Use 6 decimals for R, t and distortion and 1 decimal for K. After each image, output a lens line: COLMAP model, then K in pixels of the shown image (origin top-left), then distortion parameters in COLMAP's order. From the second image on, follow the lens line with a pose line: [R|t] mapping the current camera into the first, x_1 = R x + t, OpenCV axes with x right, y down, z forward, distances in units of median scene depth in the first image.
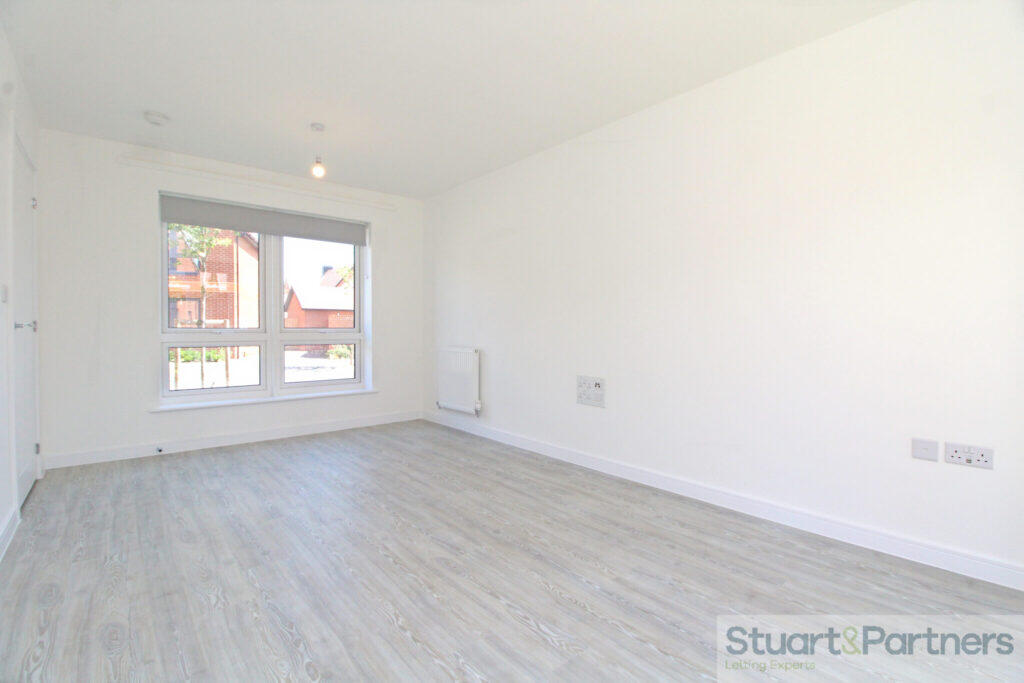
lens RADIAL K [[489.4, 0, 514.4], [0, 489.4, 337.9], [0, 0, 1]] dist [-0.005258, -0.001303]
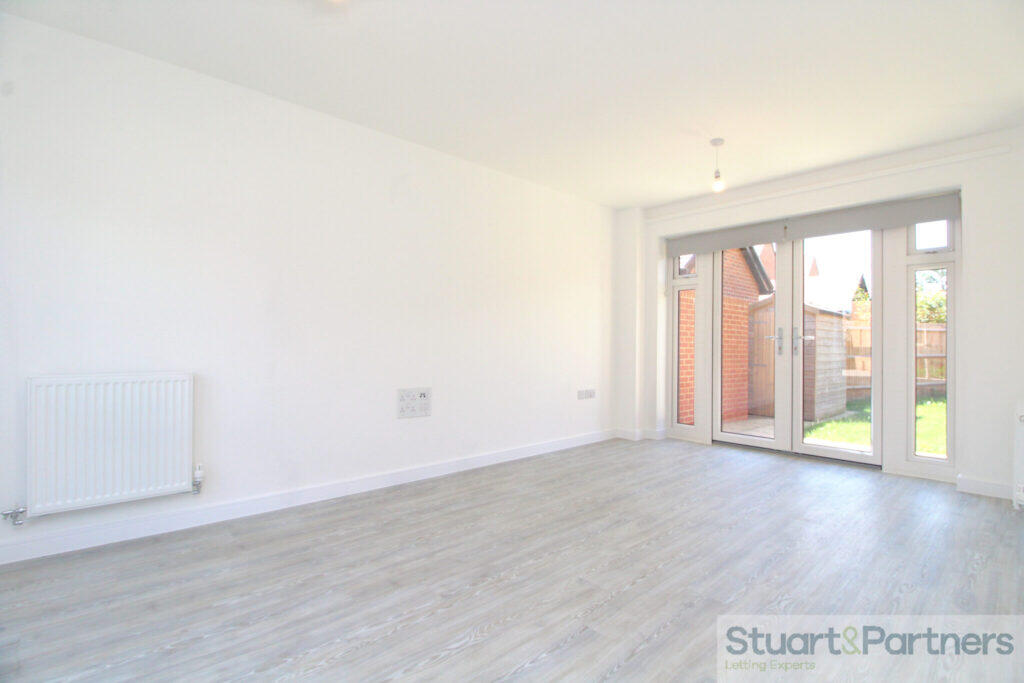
lens RADIAL K [[489.4, 0, 514.4], [0, 489.4, 337.9], [0, 0, 1]] dist [-0.005258, -0.001303]
pose [[-0.064080, 0.011437, 0.997879, -0.978644], [0.010717, 0.999885, -0.010772, -0.011899], [-0.997887, 0.010004, -0.064195, 0.986641]]
